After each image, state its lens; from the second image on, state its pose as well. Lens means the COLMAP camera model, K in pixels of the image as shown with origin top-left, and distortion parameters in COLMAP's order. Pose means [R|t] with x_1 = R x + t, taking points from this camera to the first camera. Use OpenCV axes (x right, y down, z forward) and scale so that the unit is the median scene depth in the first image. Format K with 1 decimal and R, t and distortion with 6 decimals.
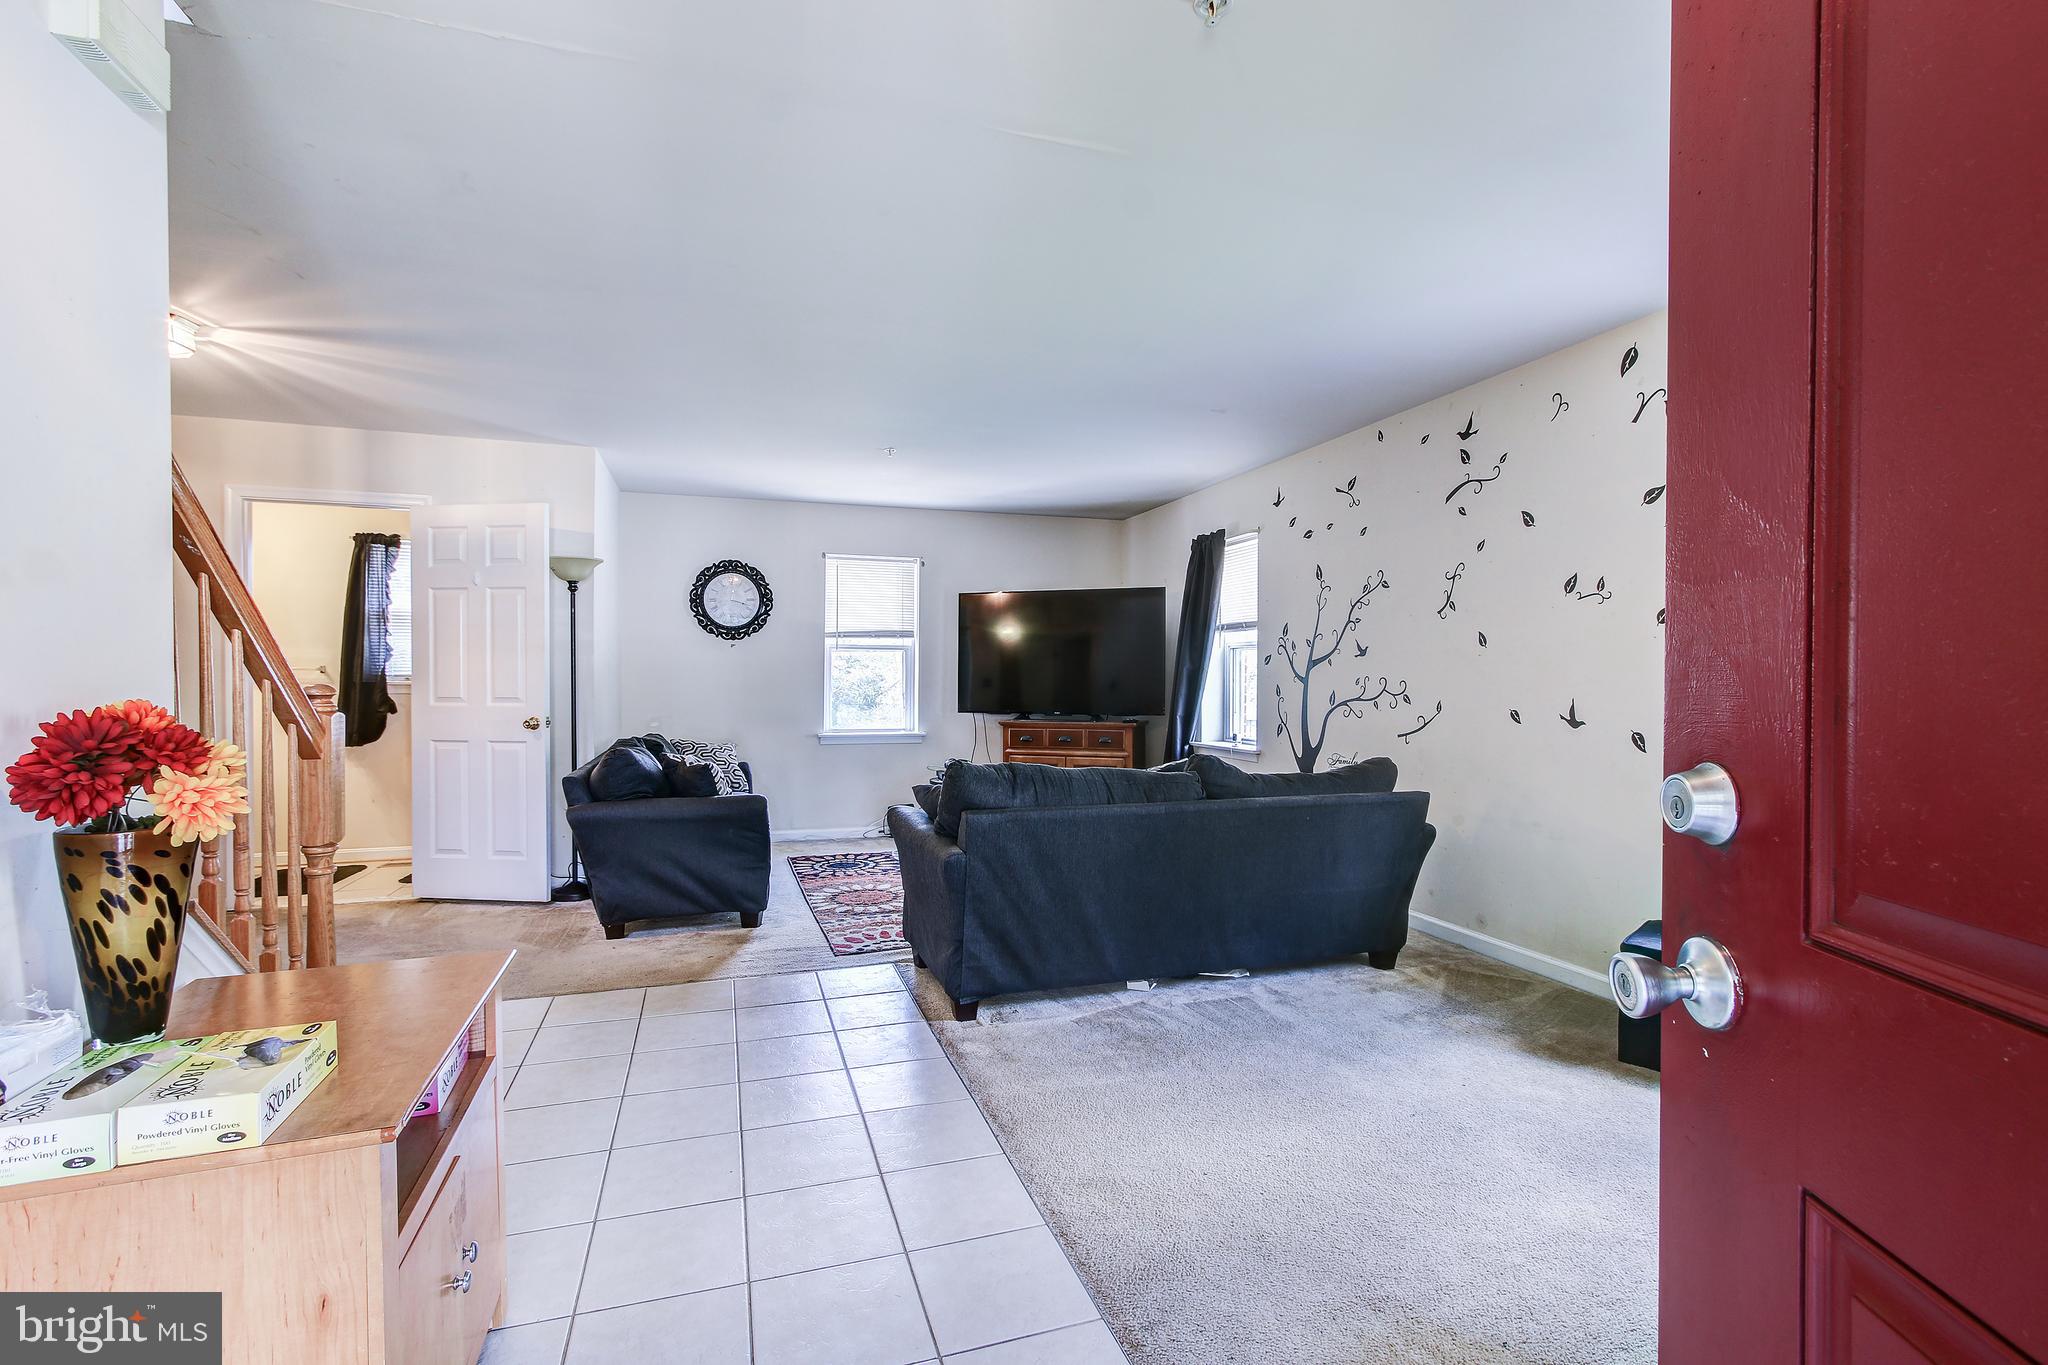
lens RADIAL K [[936.9, 0, 1040.3], [0, 936.9, 682.5], [0, 0, 1]] dist [-0.000802, 0.003112]
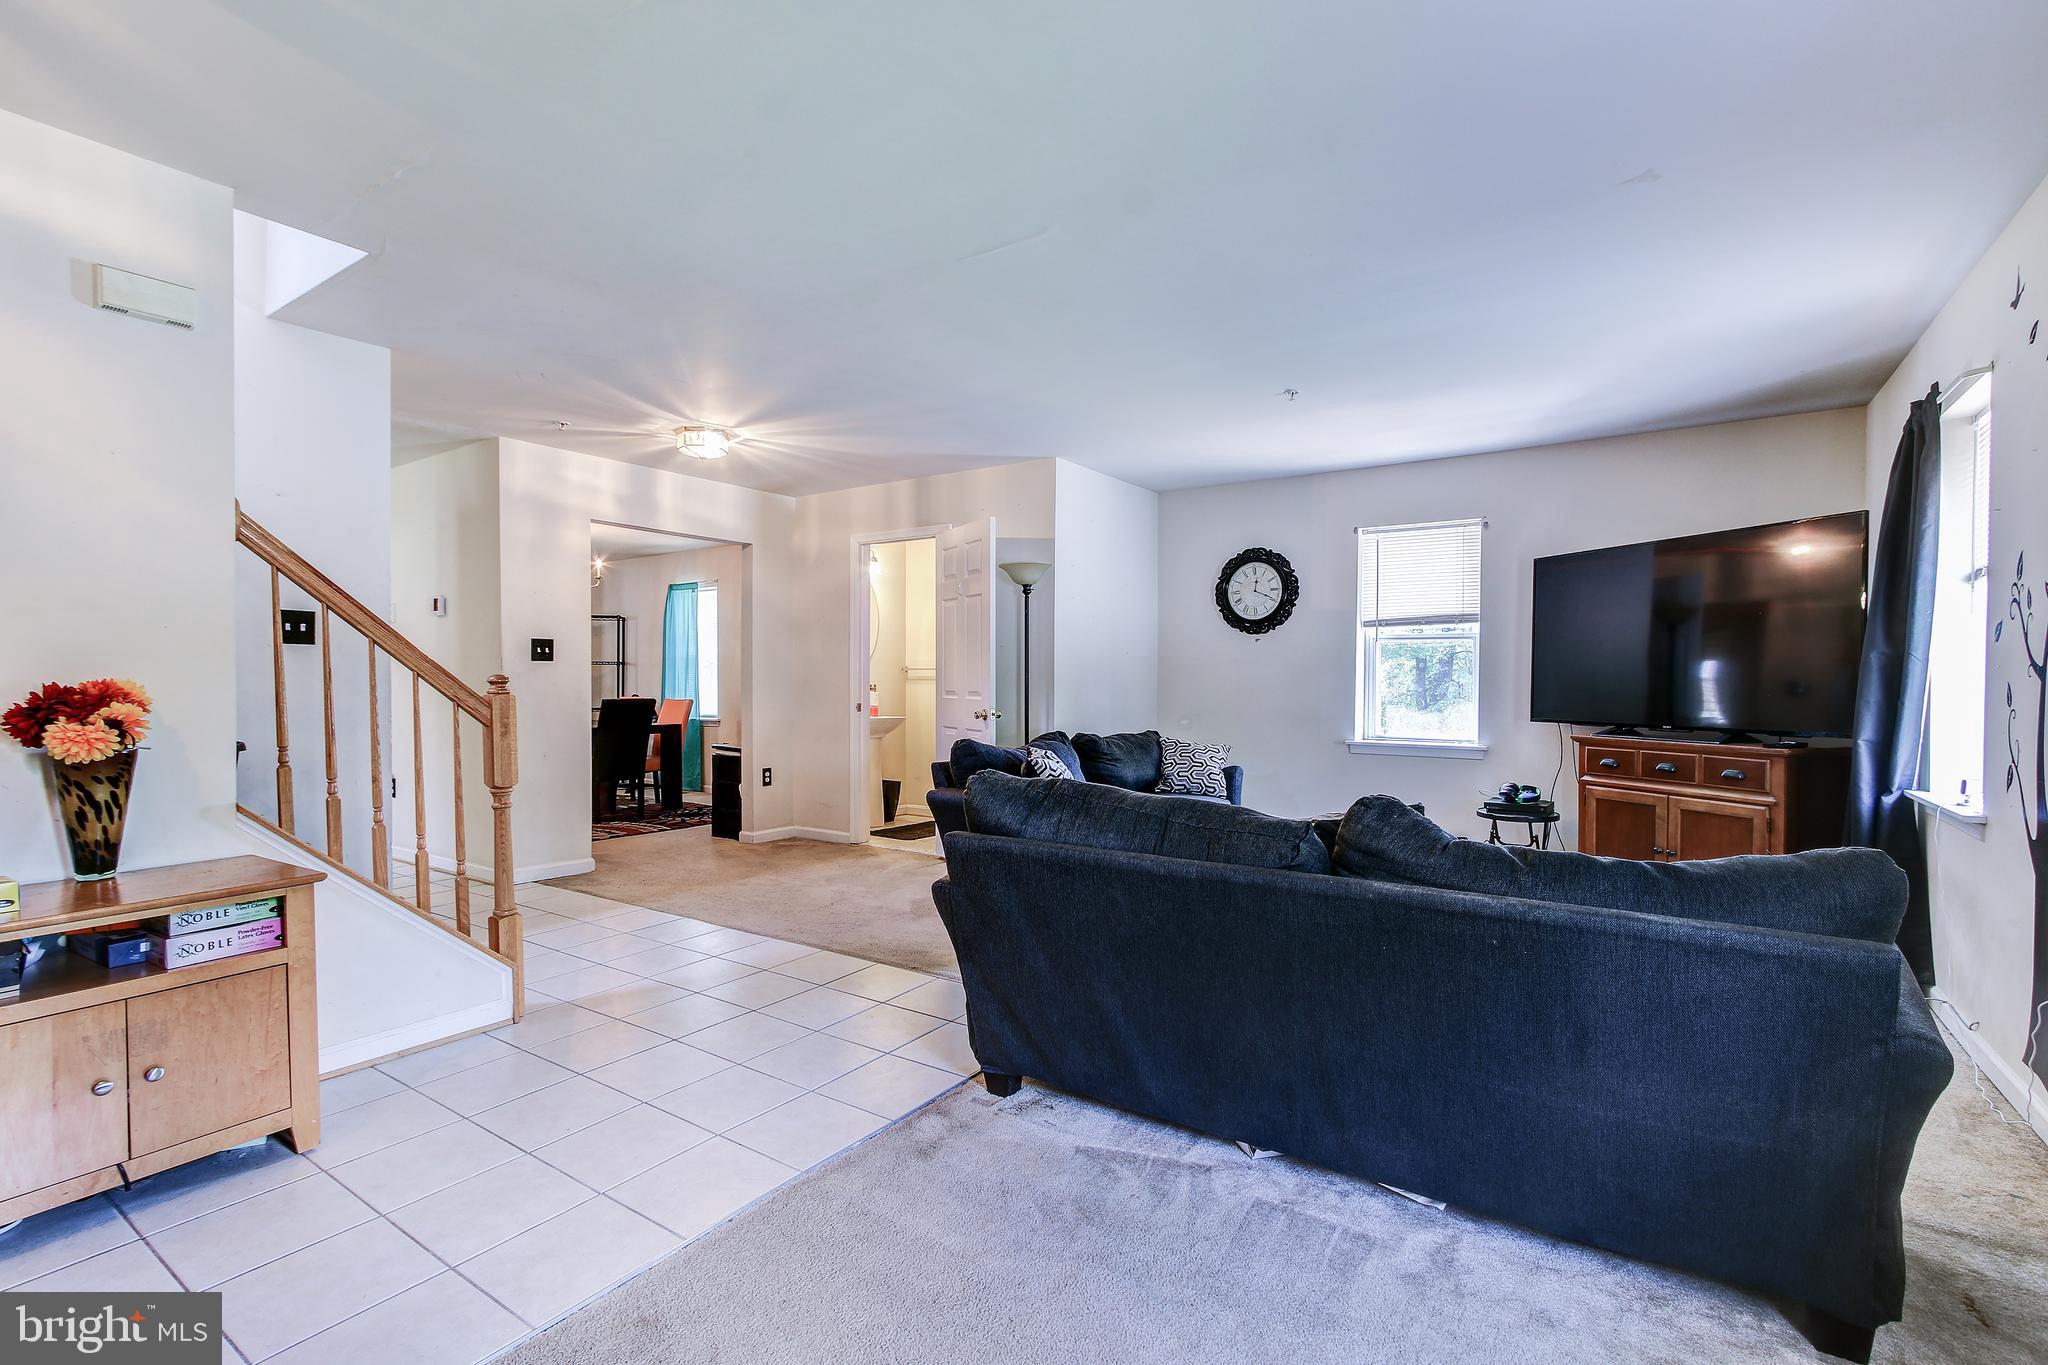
lens RADIAL K [[936.9, 0, 1026.2], [0, 936.9, 686.2], [0, 0, 1]] dist [-0.000802, 0.003112]
pose [[0.601739, 0.005678, -0.798673, 0.281627], [-0.004862, 0.999982, 0.003446, 0.004174], [0.798678, 0.001809, 0.601756, 0.263808]]
